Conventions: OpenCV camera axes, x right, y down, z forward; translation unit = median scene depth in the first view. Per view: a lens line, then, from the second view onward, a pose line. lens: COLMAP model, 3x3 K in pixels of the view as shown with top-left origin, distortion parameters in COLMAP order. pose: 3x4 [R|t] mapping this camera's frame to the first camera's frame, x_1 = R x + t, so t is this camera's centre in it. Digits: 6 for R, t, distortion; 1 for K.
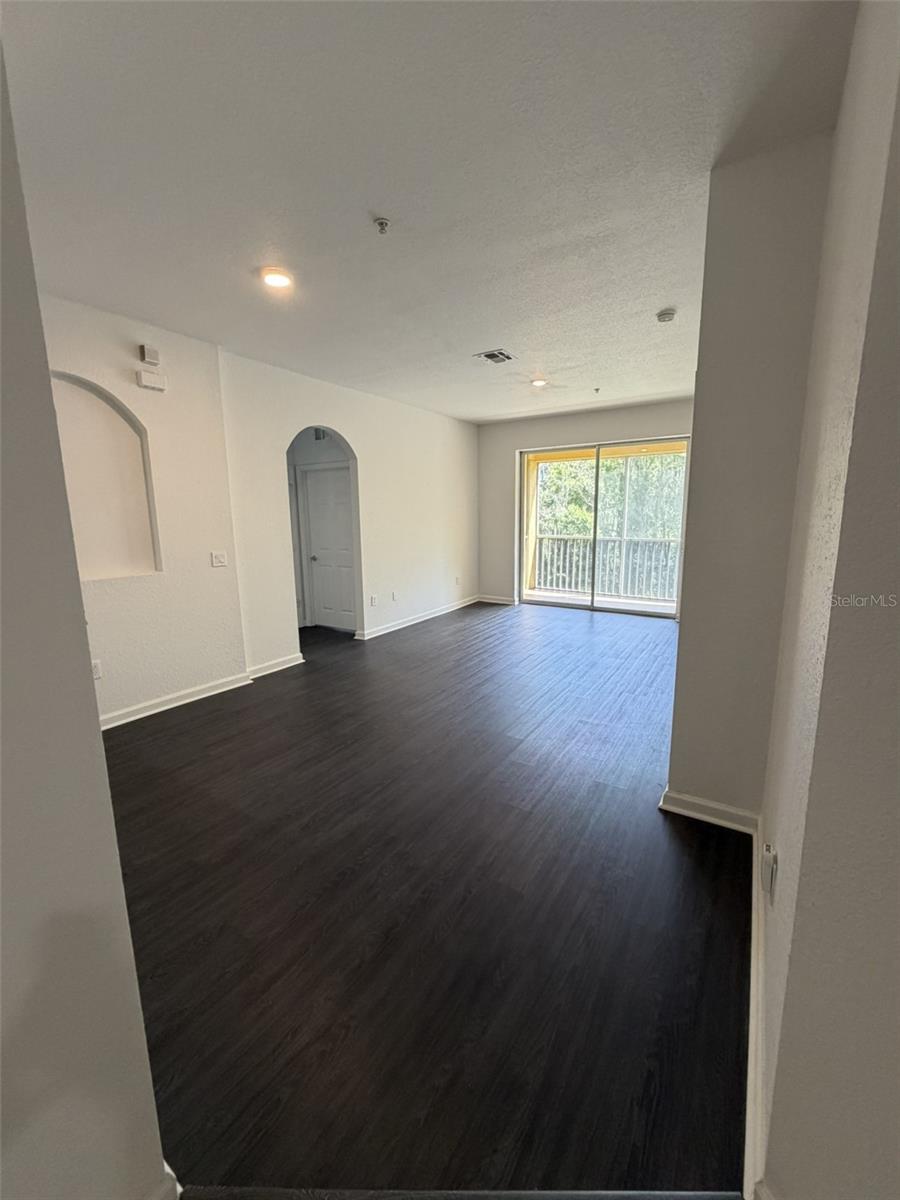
lens RADIAL K [[484.0, 0, 450.0], [0, 484.0, 600.0], [0, 0, 1]] dist [-0.000050, 0.000001]
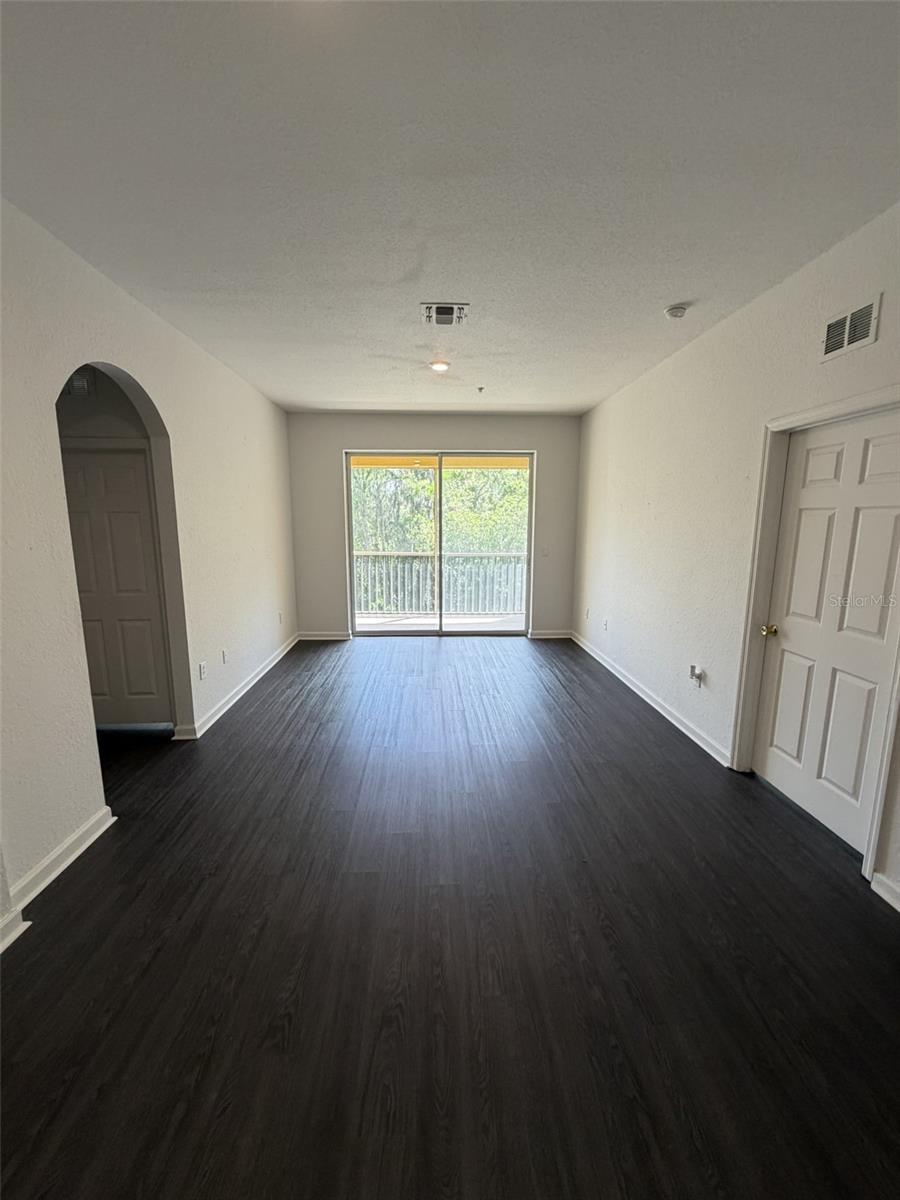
lens RADIAL K [[475.5, 0, 450.0], [0, 475.5, 600.0], [0, 0, 1]] dist [-0.000120, -0.000005]
pose [[0.810602, -0.083235, 0.579652, -0.204188], [0.091267, 0.995708, 0.015347, -0.057171], [-0.578441, 0.040463, 0.814720, 0.267873]]
